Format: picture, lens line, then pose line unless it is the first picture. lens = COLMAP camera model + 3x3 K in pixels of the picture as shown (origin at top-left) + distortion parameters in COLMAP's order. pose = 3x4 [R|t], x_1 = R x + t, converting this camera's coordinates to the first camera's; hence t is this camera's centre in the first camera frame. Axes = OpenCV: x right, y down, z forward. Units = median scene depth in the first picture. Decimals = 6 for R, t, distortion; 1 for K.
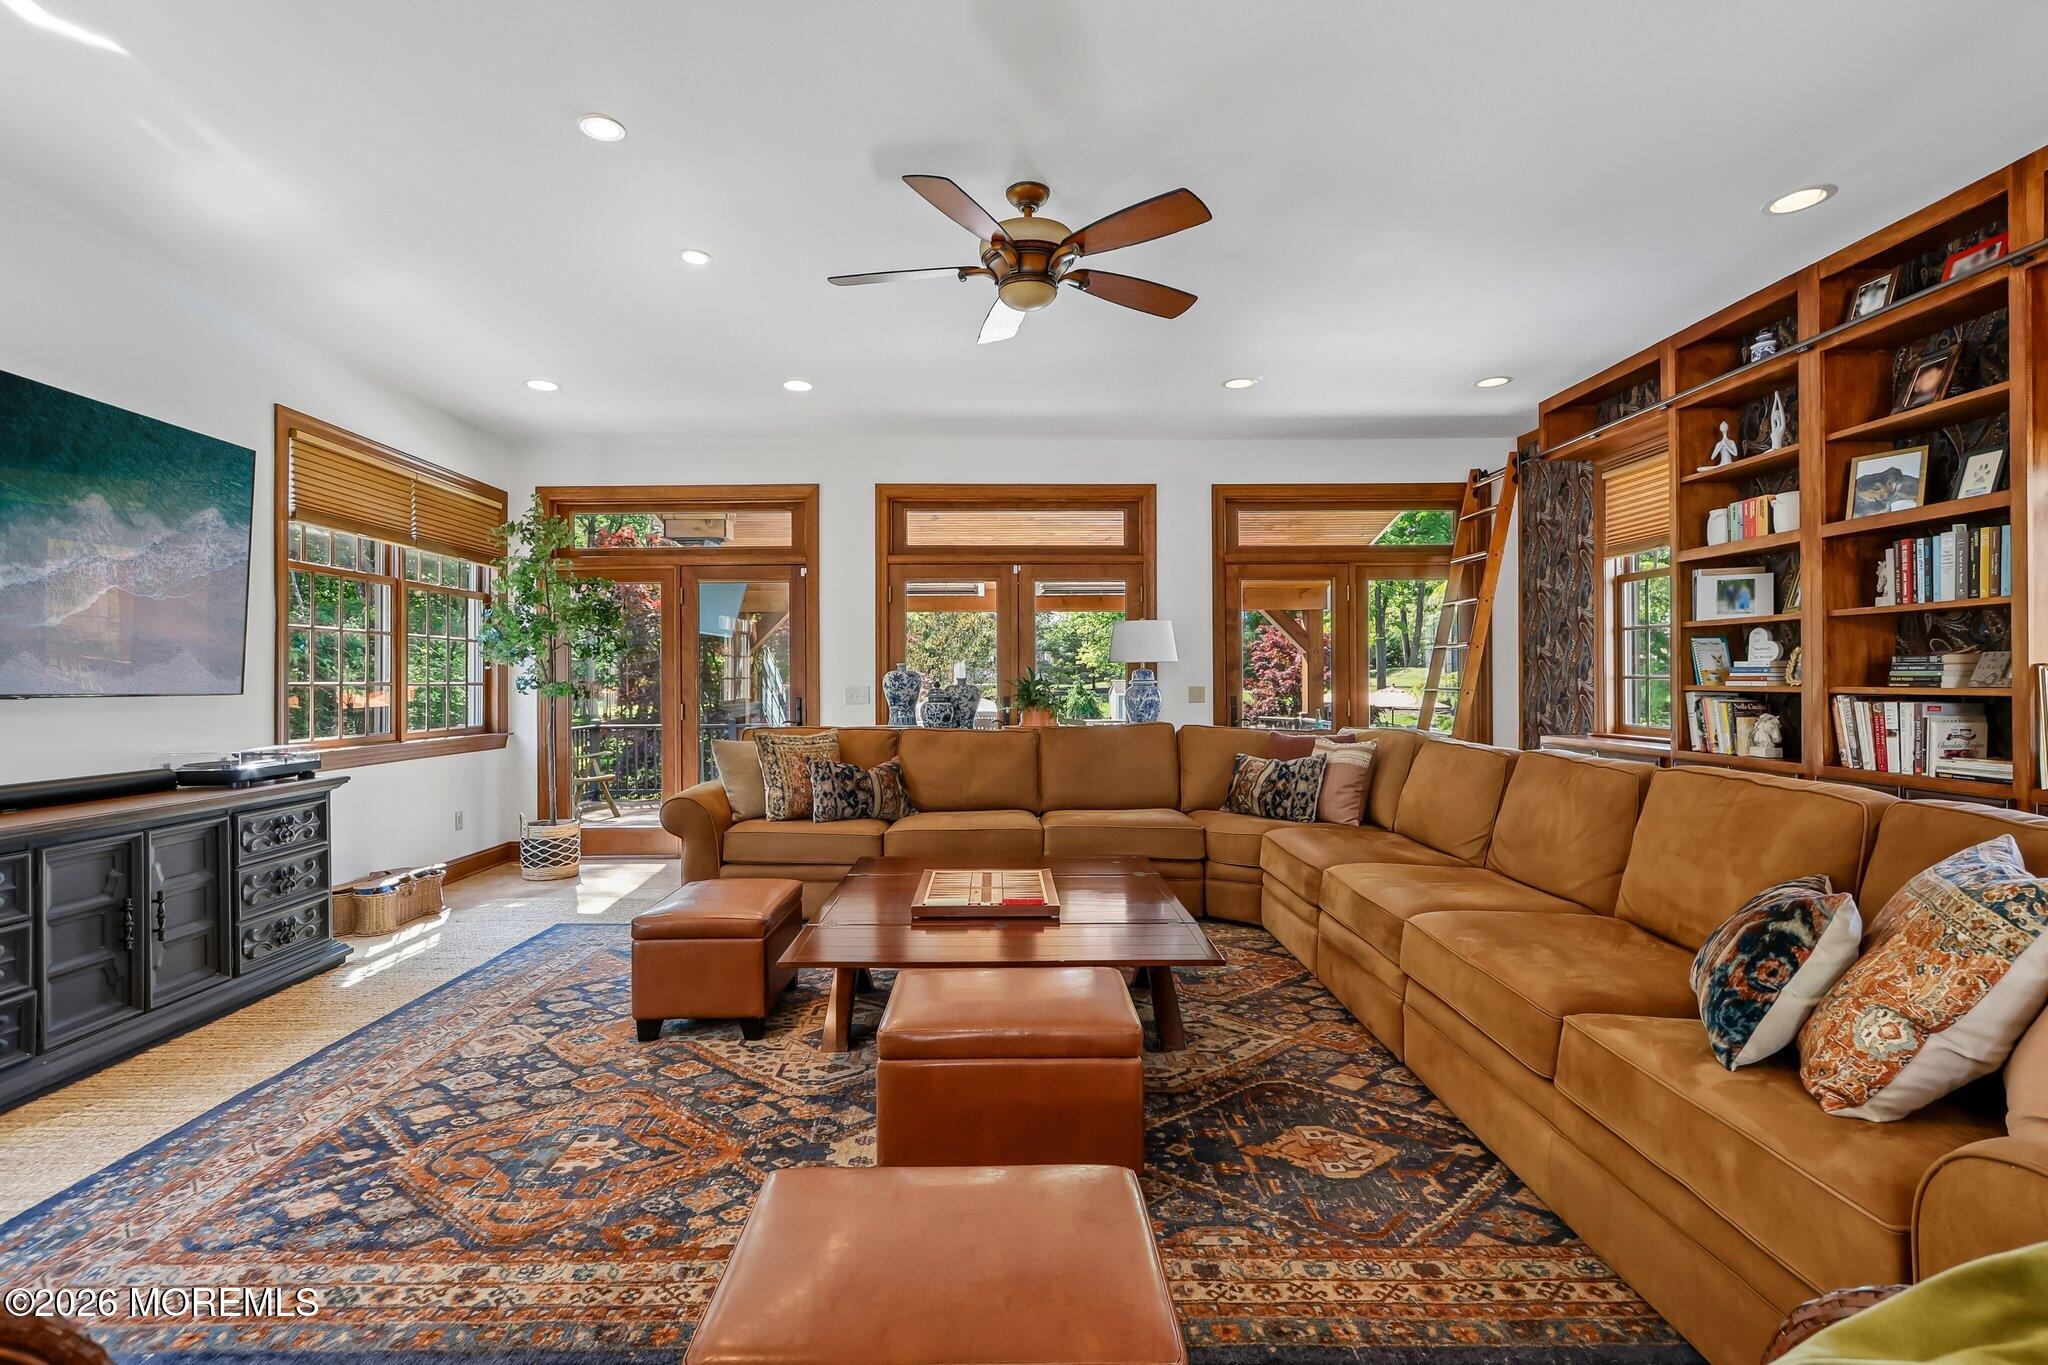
lens RADIAL K [[952.4, 0, 1009.8], [0, 952.4, 678.1], [0, 0, 1]] dist [-0.000734, 0.001580]
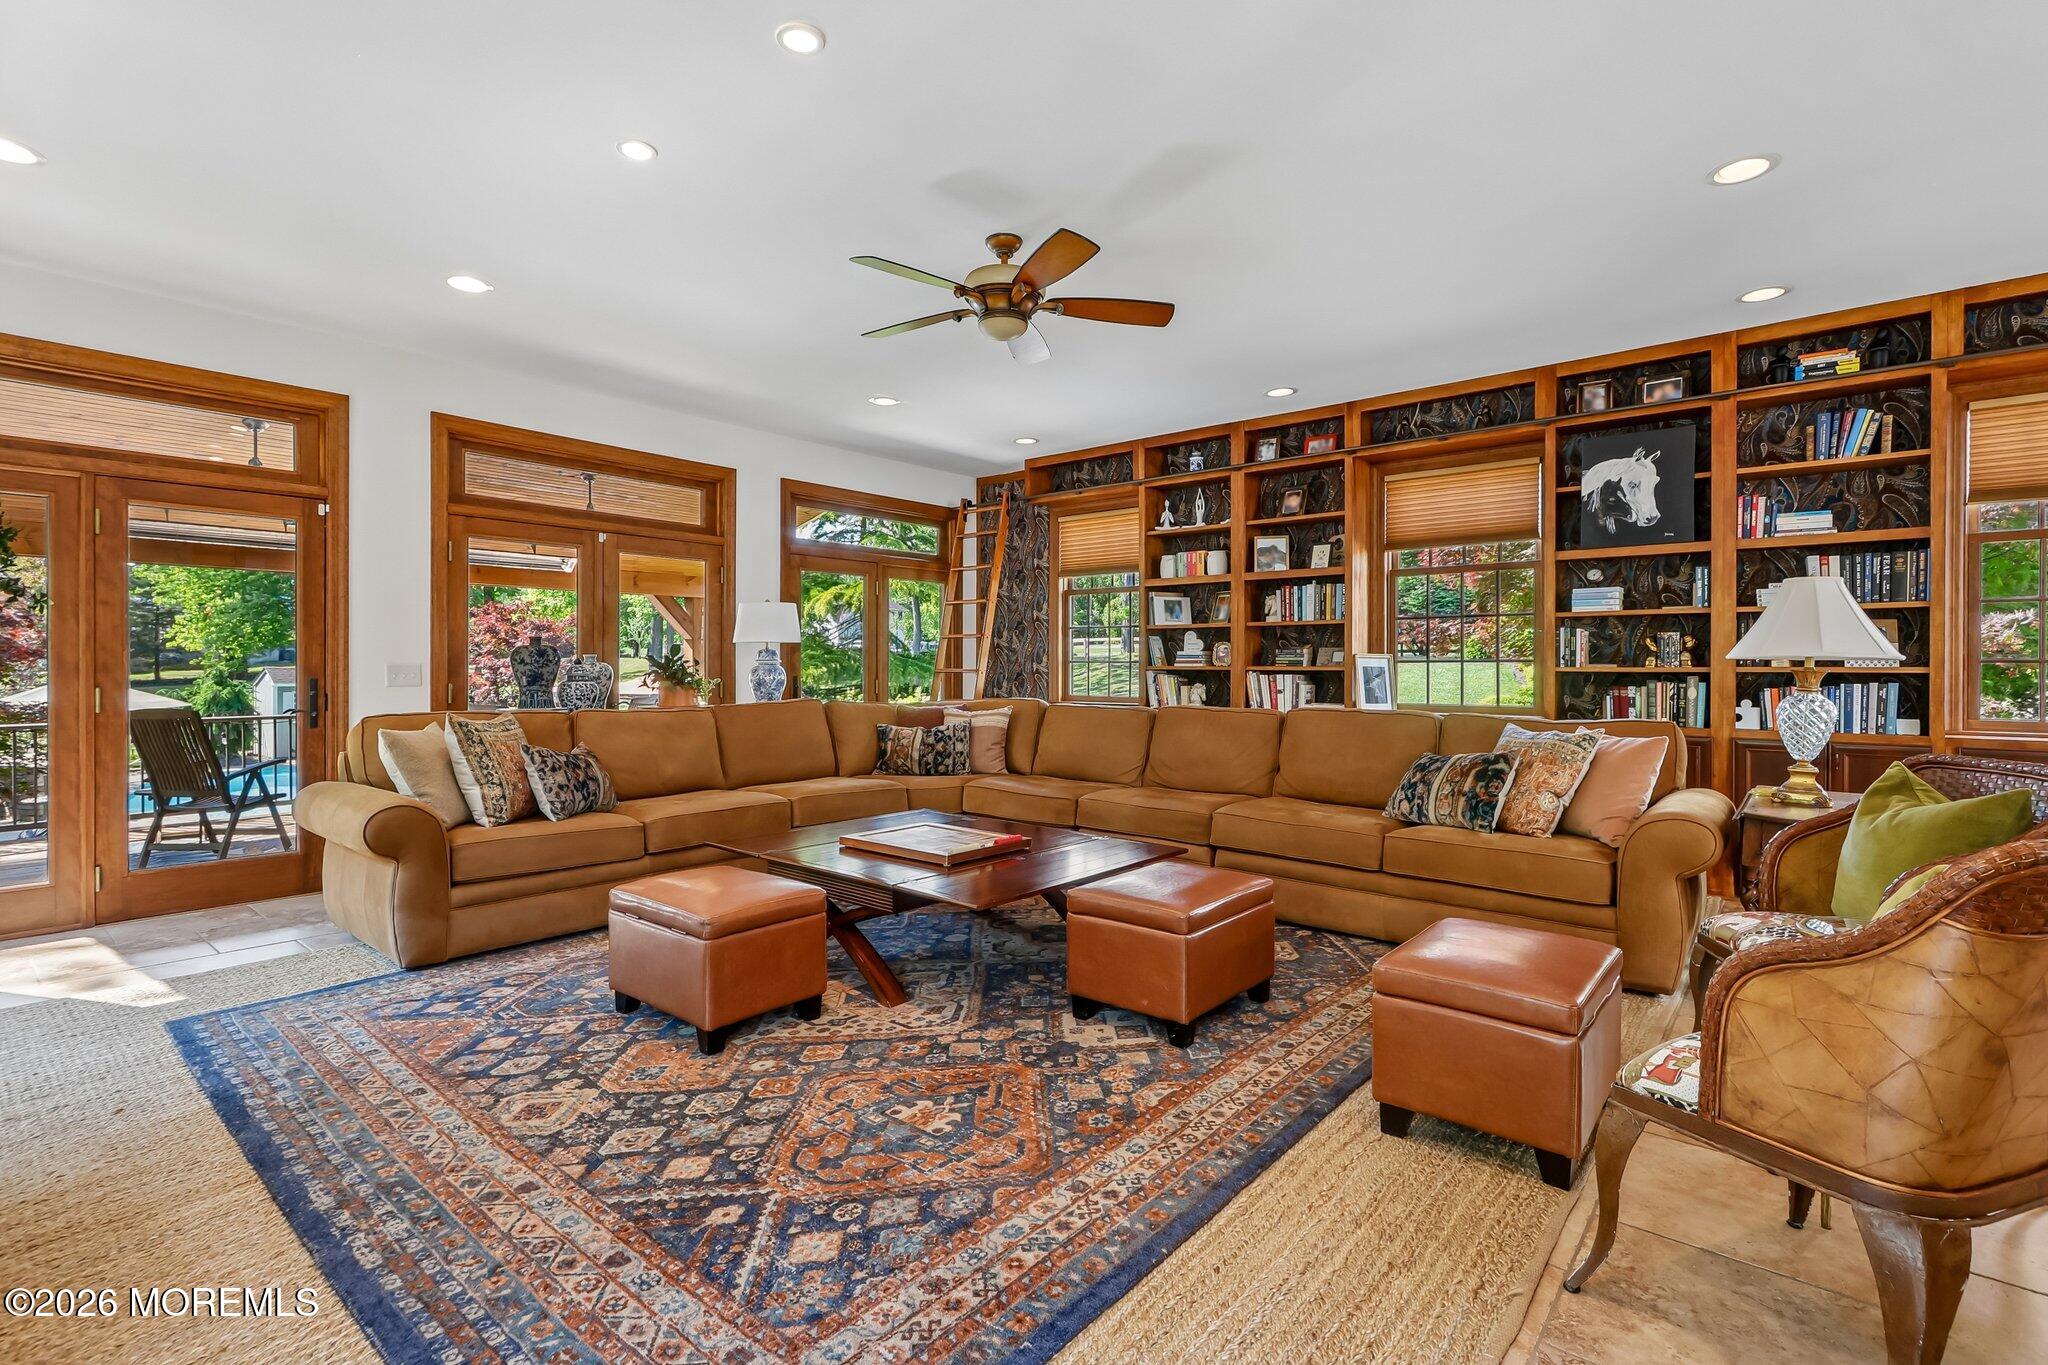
lens RADIAL K [[952.4, 0, 1009.8], [0, 952.4, 678.1], [0, 0, 1]] dist [-0.000734, 0.001580]
pose [[0.656895, -0.001171, 0.753981, -0.828792], [-0.006250, 0.999956, 0.006998, 0.023163], [-0.753956, -0.009309, 0.656859, 0.204643]]
